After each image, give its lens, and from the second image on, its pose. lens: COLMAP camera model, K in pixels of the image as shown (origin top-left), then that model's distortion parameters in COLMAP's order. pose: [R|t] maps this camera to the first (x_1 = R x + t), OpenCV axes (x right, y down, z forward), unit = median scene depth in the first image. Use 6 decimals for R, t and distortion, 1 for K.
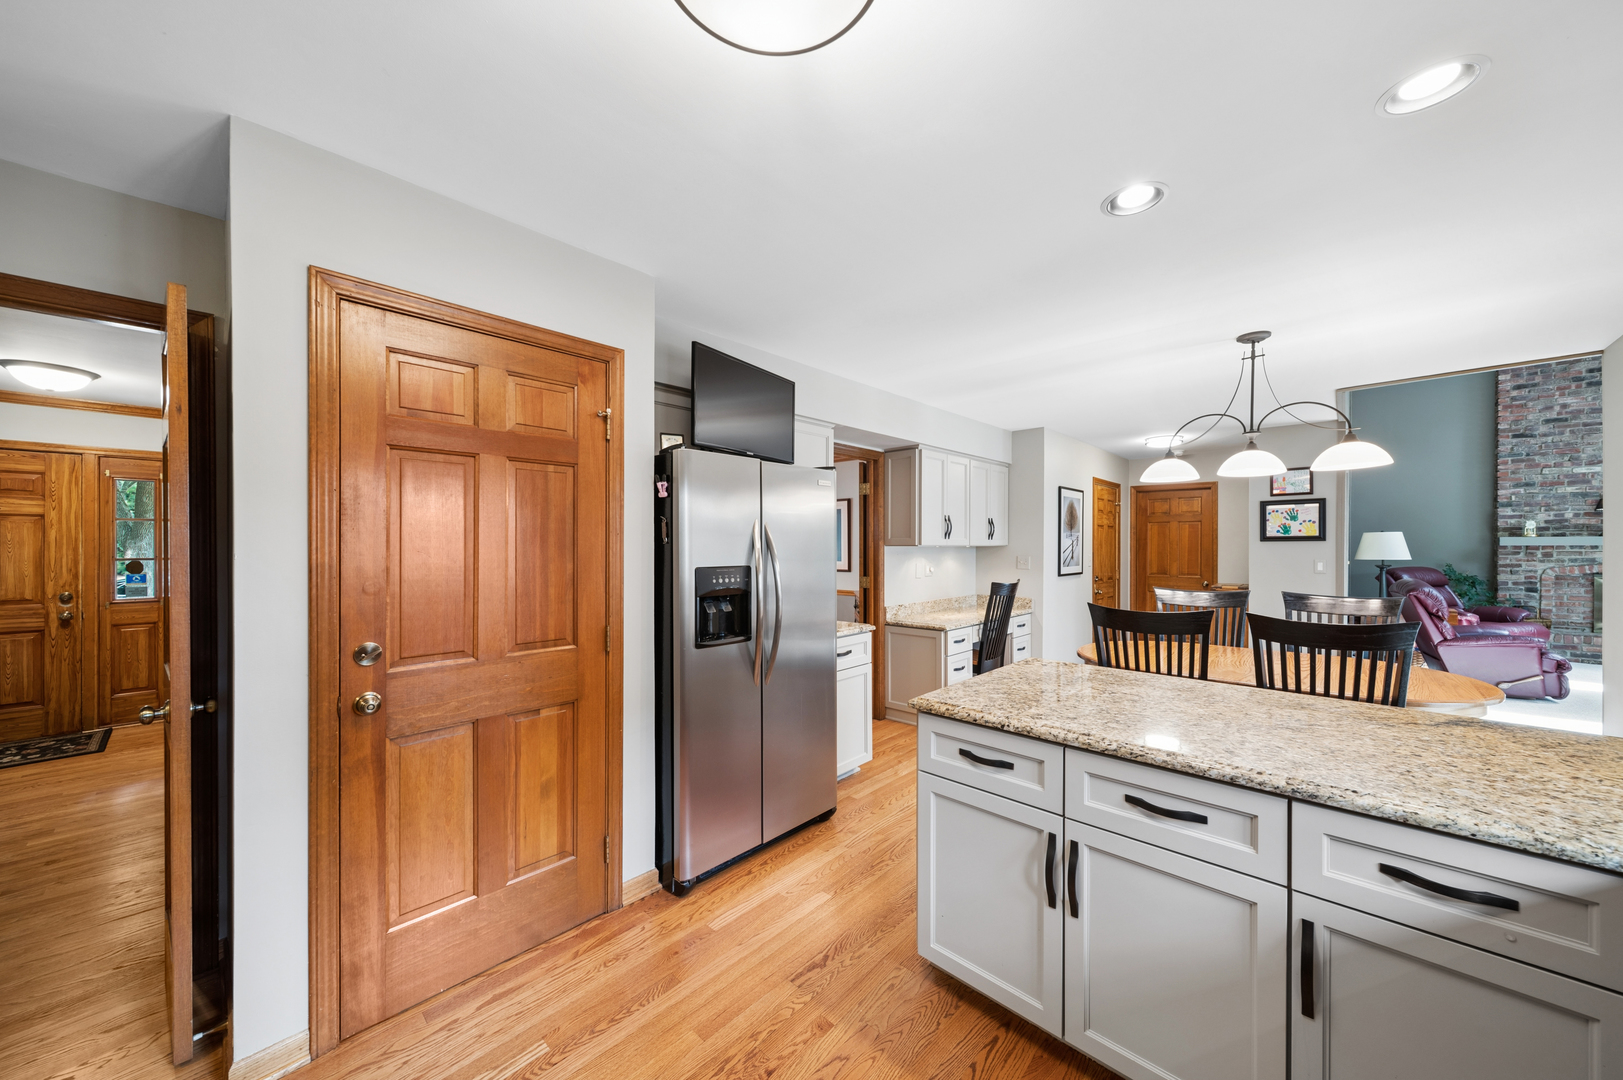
lens RADIAL K [[575.3, 0, 812.2], [0, 575.3, 547.2], [0, 0, 1]] dist [0.000359, -0.000200]
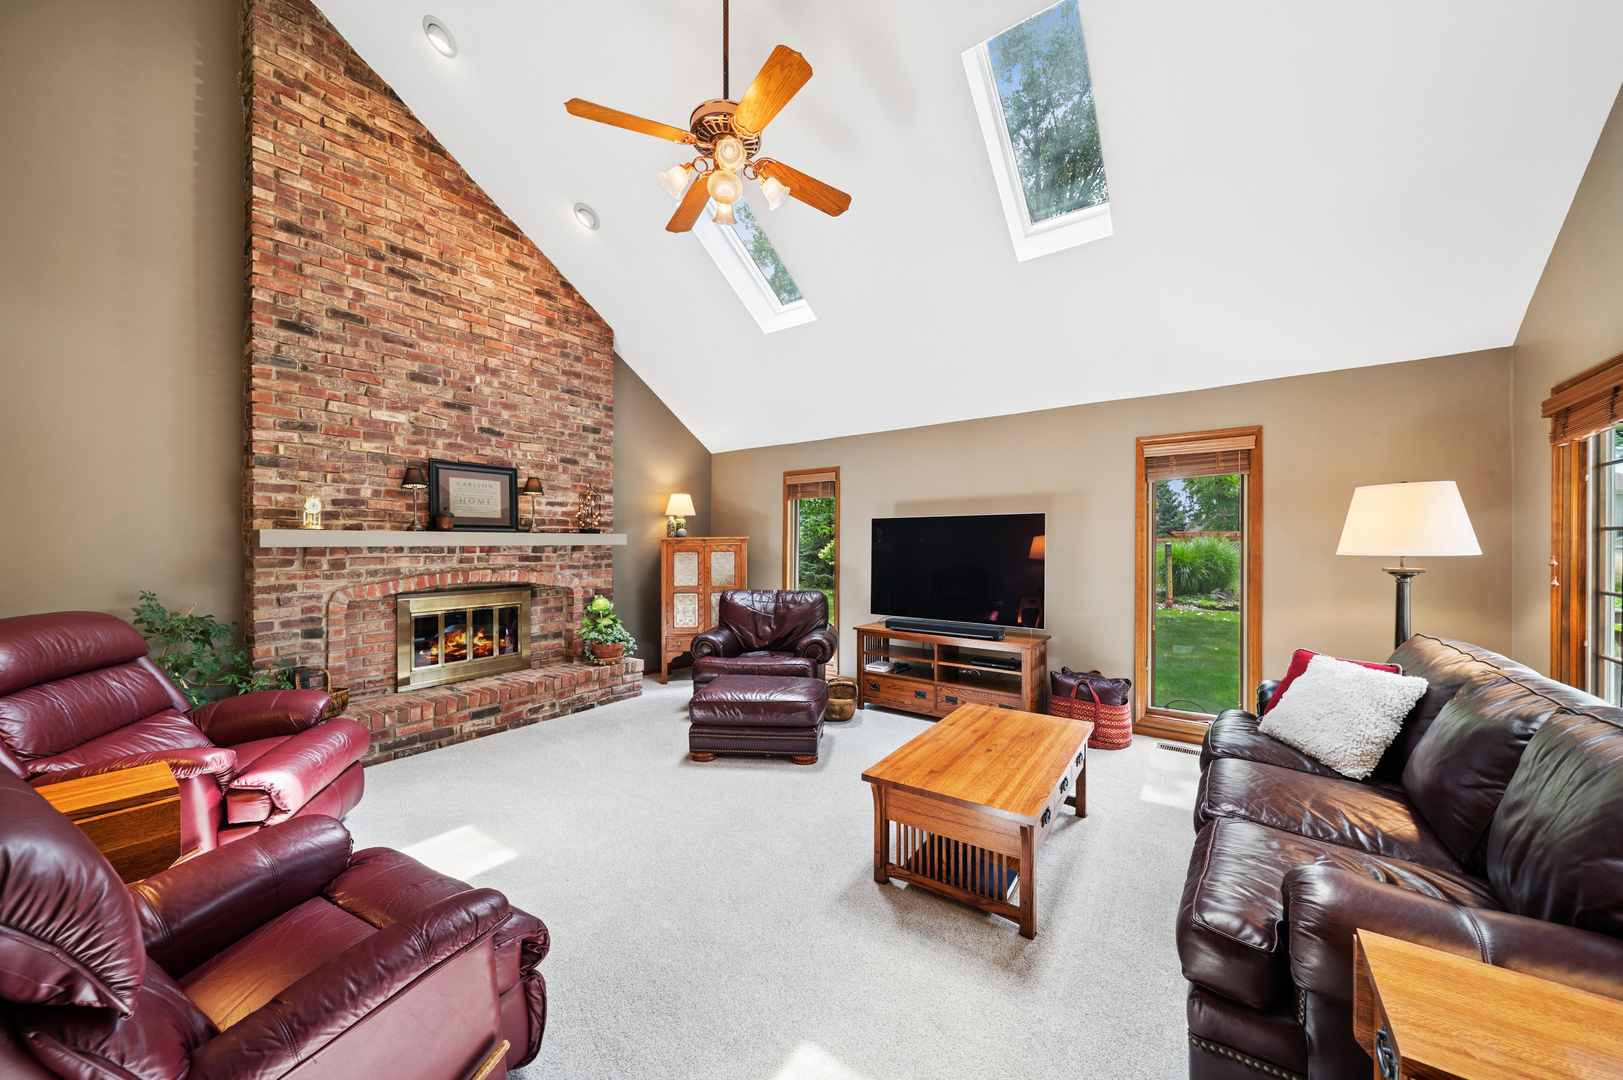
lens RADIAL K [[575.3, 0, 812.3], [0, 575.3, 548.0], [0, 0, 1]] dist [0.000359, -0.000200]
pose [[-0.143652, -0.003377, 0.989622, 0.676790], [0.004012, 0.999984, 0.003995, -0.002197], [-0.989620, 0.004544, -0.143637, 0.630202]]
